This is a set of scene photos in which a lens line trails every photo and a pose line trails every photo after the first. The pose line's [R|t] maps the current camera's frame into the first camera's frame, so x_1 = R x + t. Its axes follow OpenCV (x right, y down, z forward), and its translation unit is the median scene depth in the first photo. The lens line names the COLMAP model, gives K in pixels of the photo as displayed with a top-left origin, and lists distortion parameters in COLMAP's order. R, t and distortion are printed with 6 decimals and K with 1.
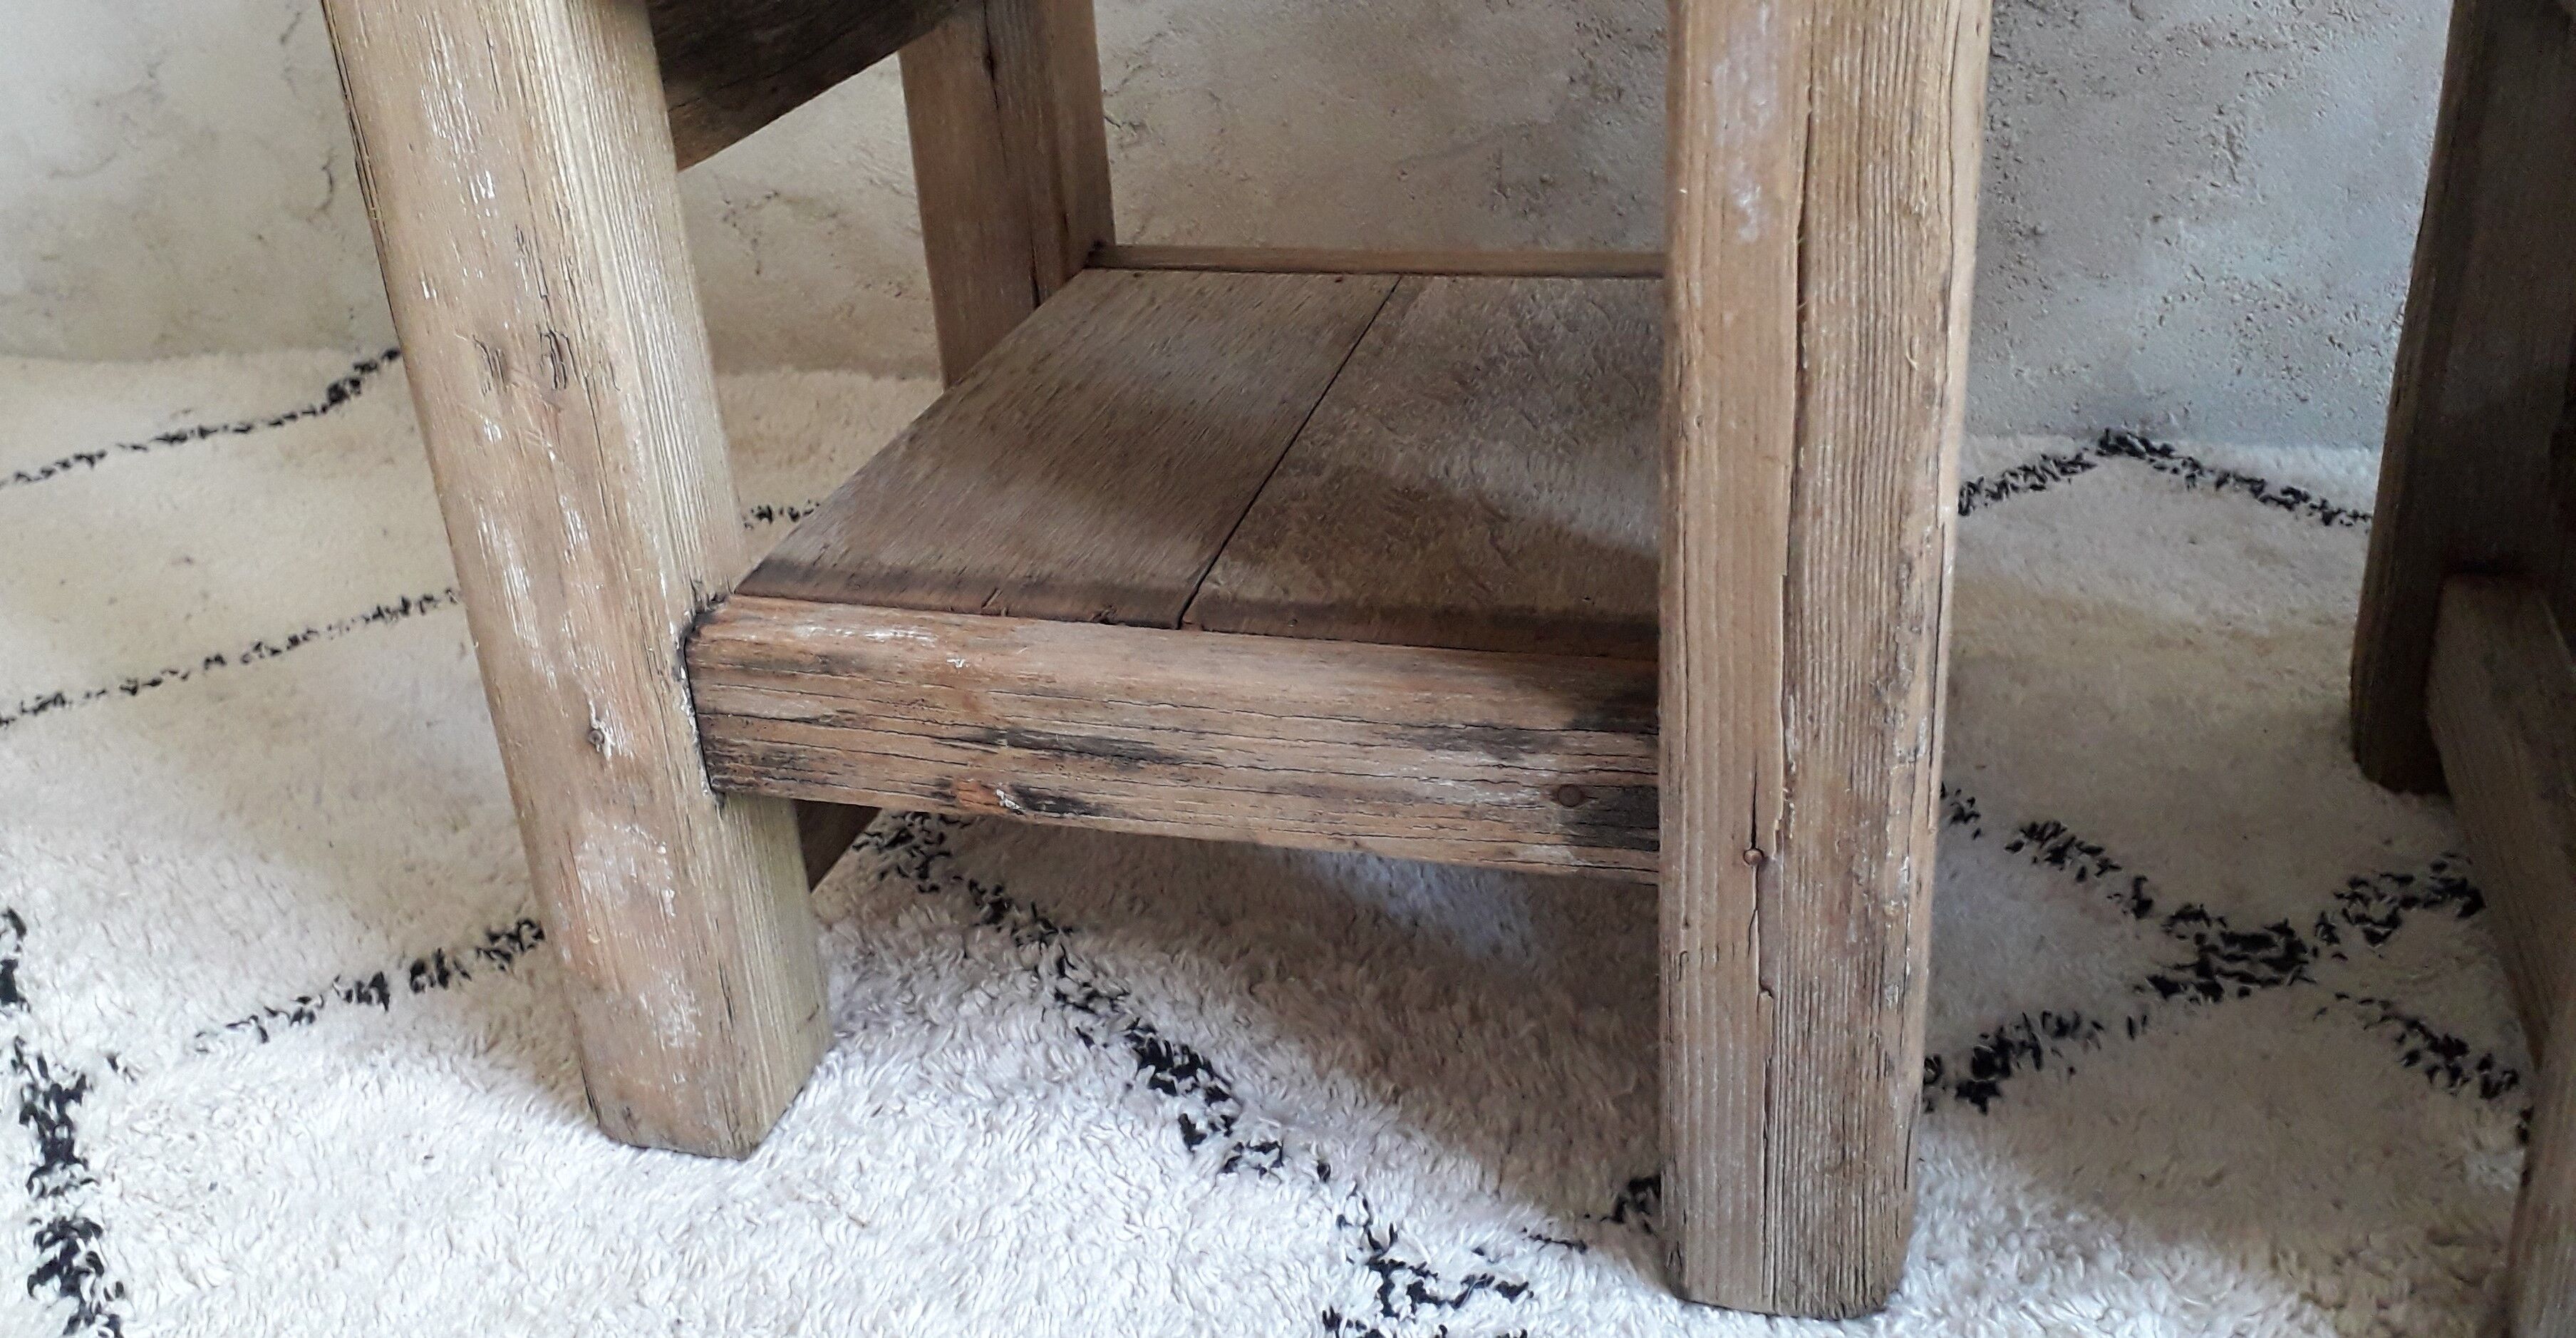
lens RADIAL K [[2386.4, 0, 1147.2], [0, 2386.4, 563.9], [0, 0, 1]] dist [0.023112, 0.000000]
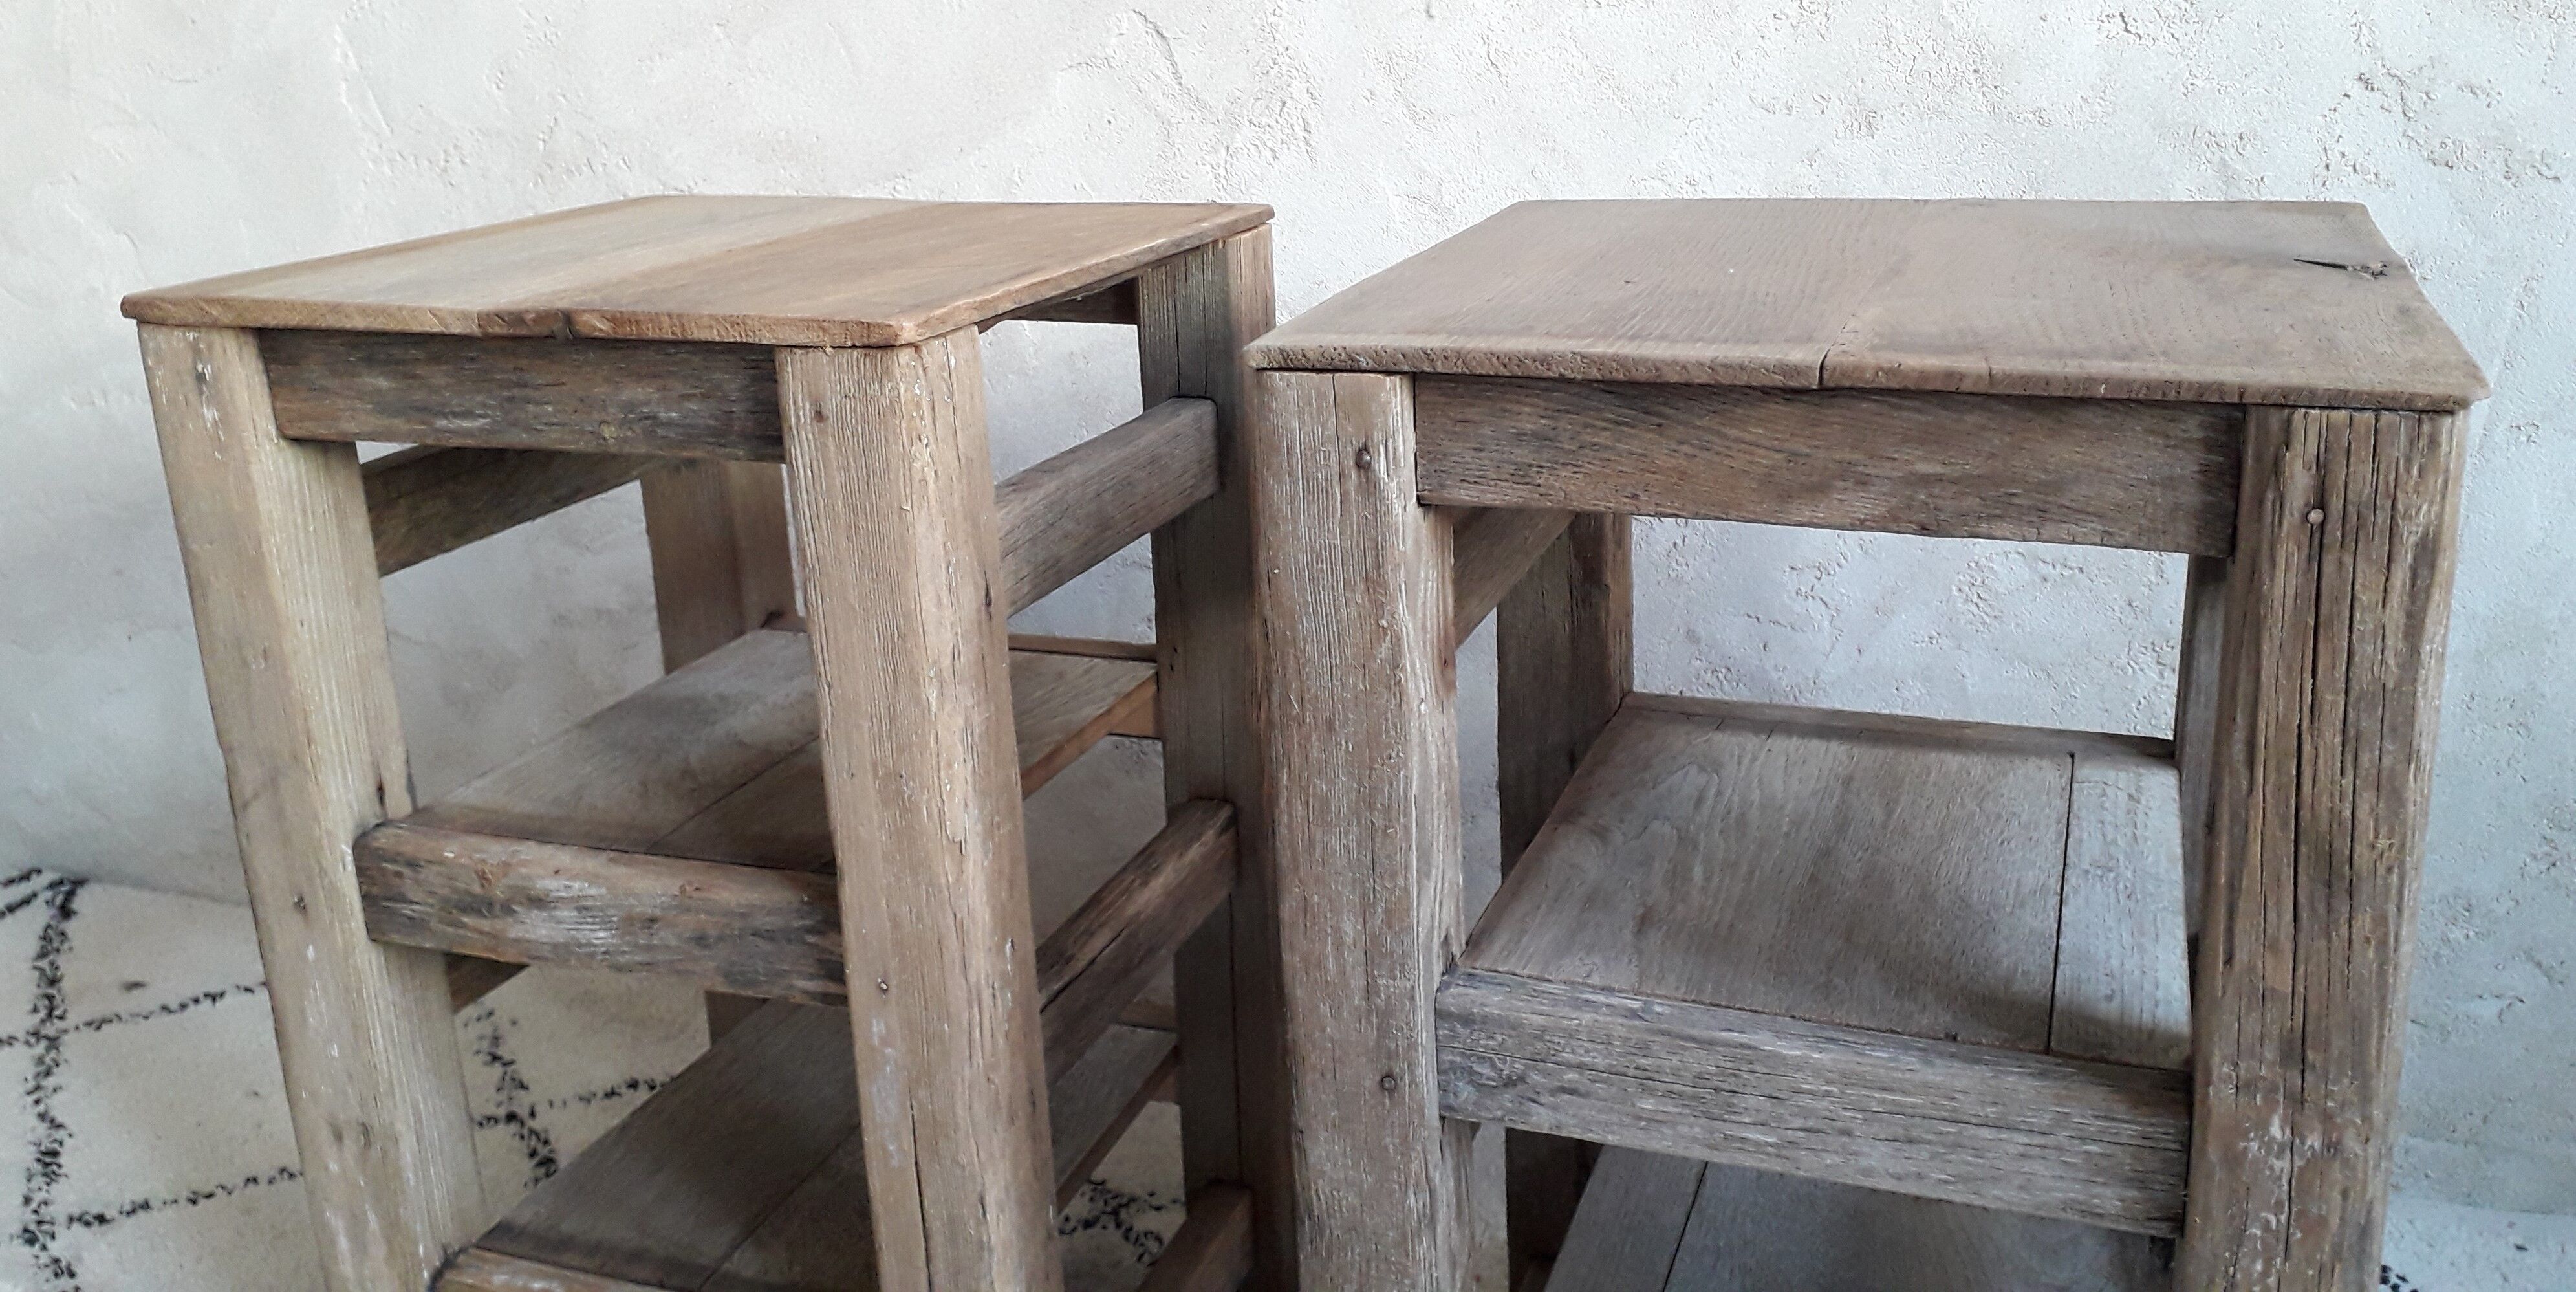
lens RADIAL K [[2156.3, 0, 1299.4], [0, 2156.3, 516.0], [0, 0, 1]] dist [-0.009427, -0.004884]
pose [[0.998933, 0.044745, -0.011398, 0.402891], [-0.045995, 0.985988, -0.160352, -0.274236], [0.004063, 0.160705, 0.986994, -0.616142]]
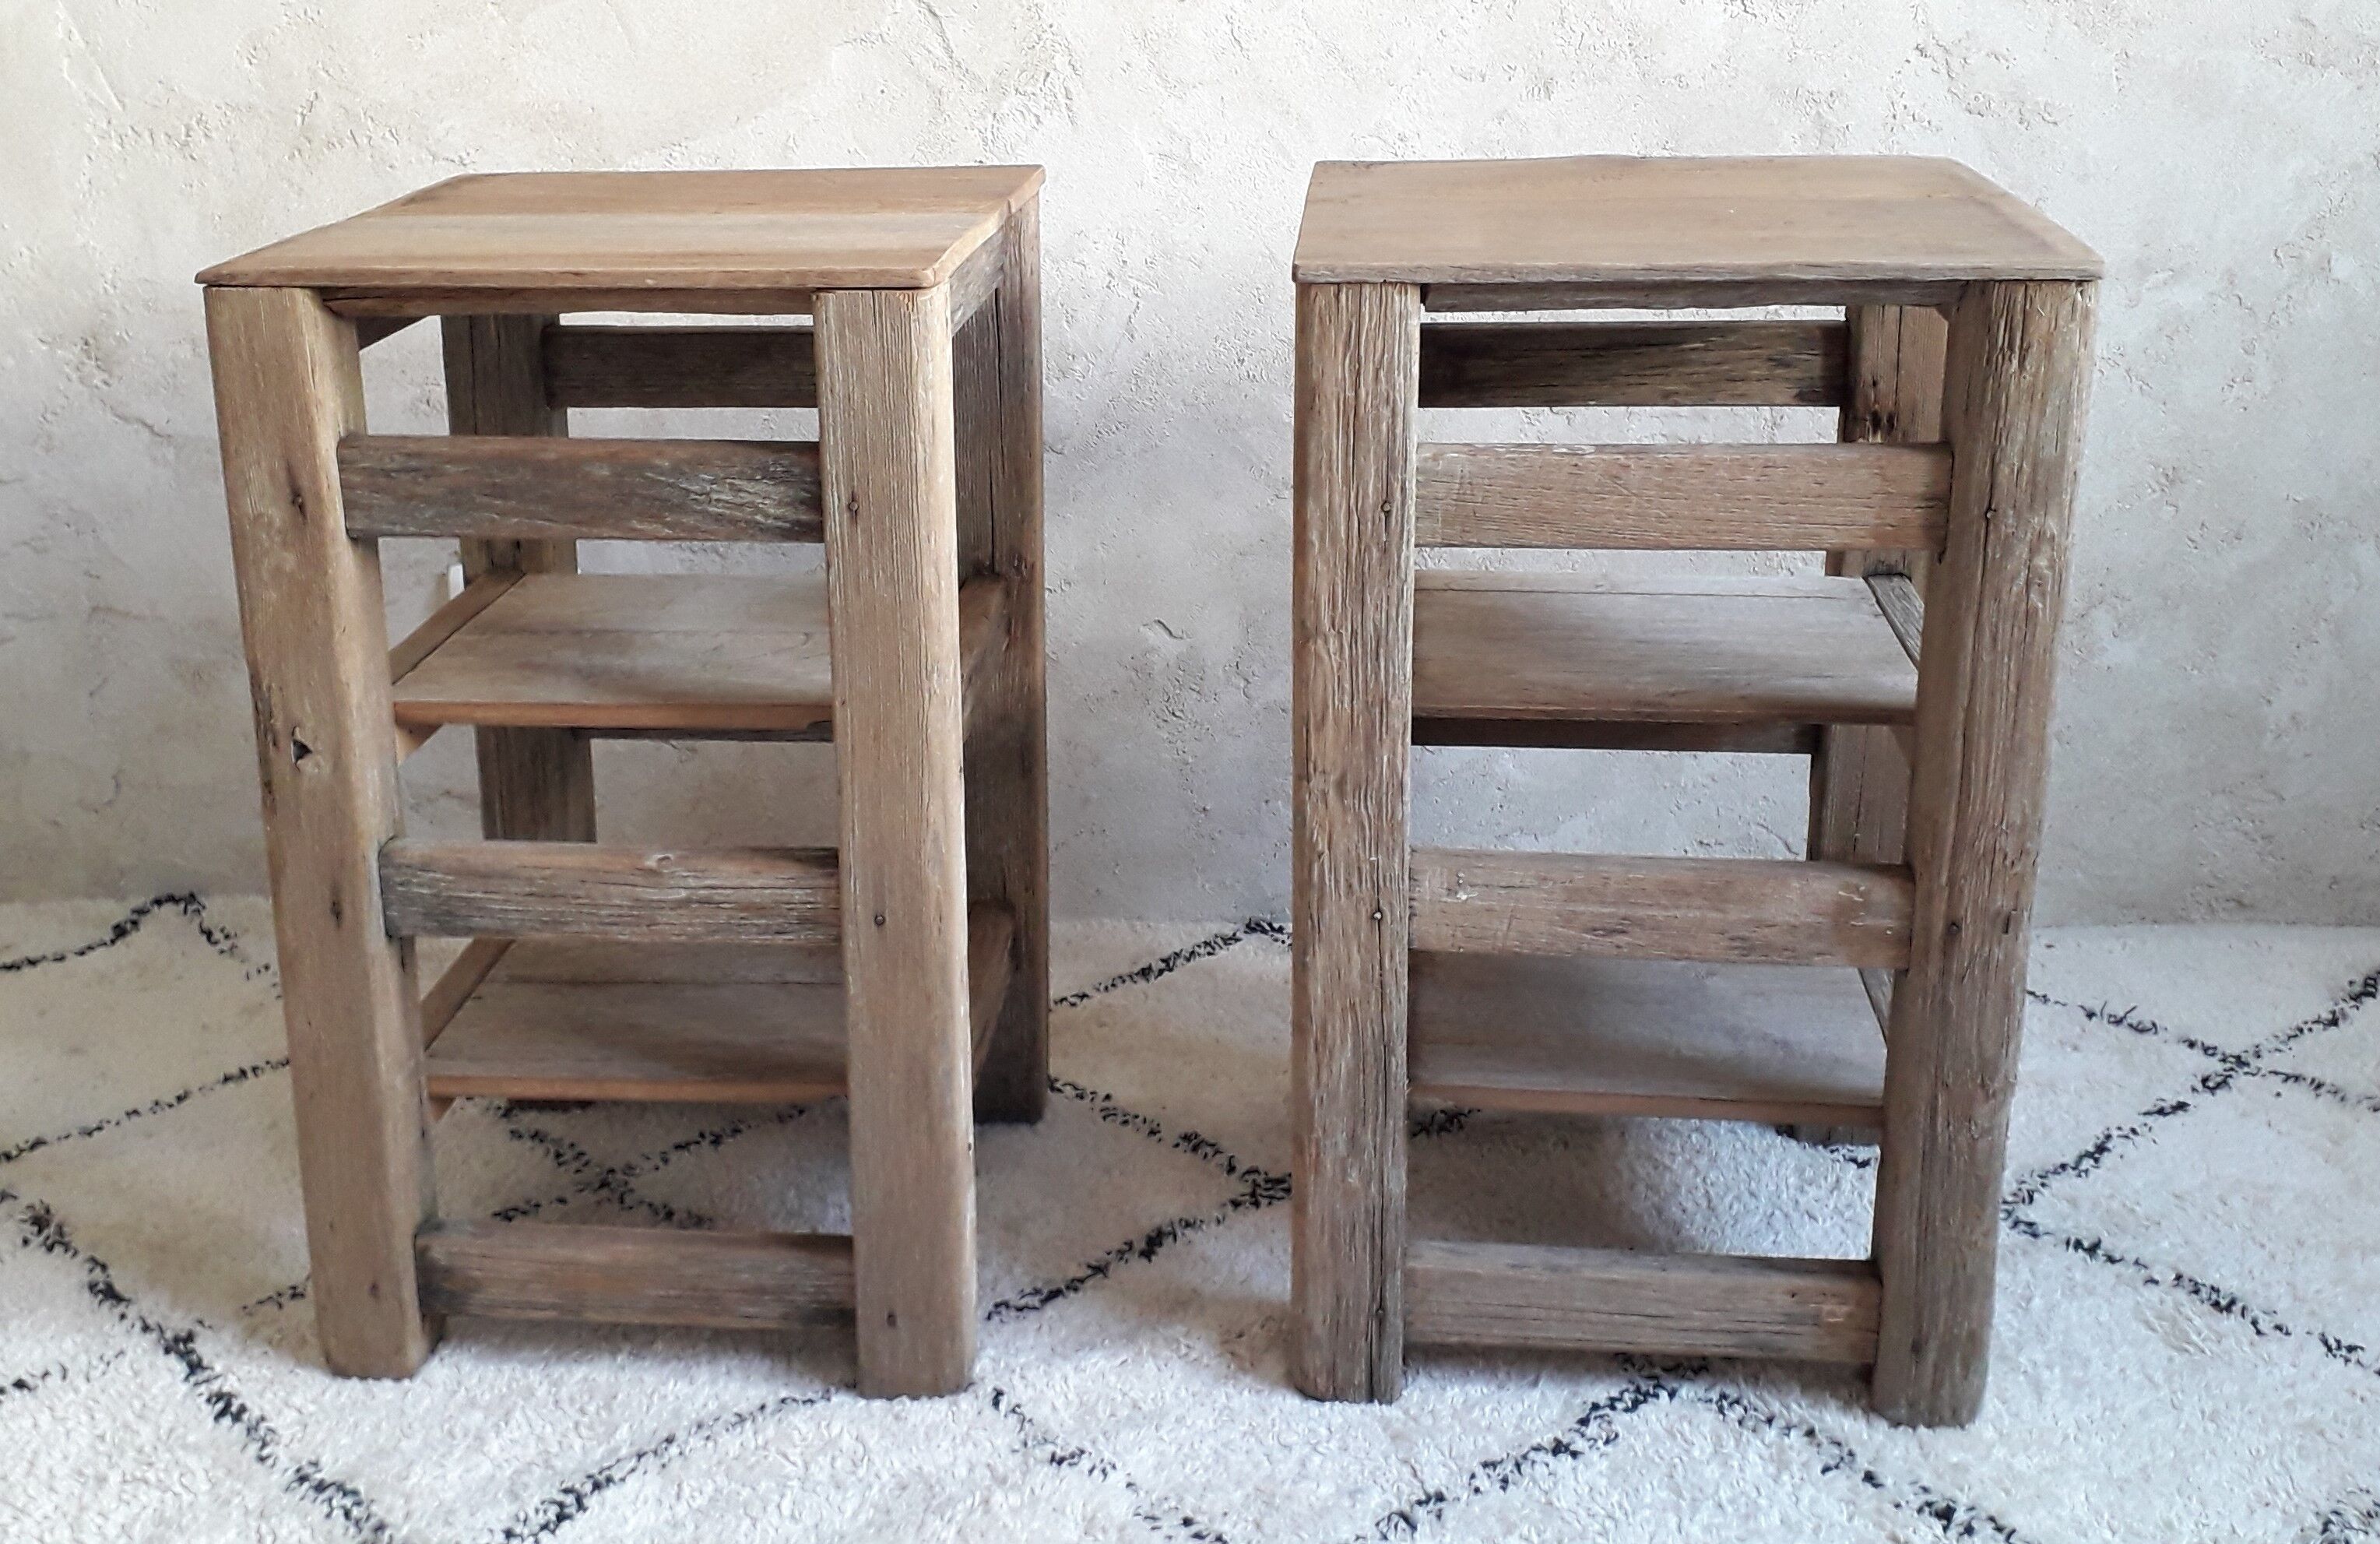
lens RADIAL K [[2581.5, 0, 1086.1], [0, 2581.5, 647.7], [0, 0, 1]] dist [0.012204, 0.000000]
pose [[0.973535, -0.017483, 0.227867, -0.222664], [0.046060, 0.991619, -0.120704, -0.044148], [-0.223847, 0.128006, 0.966182, -1.260812]]
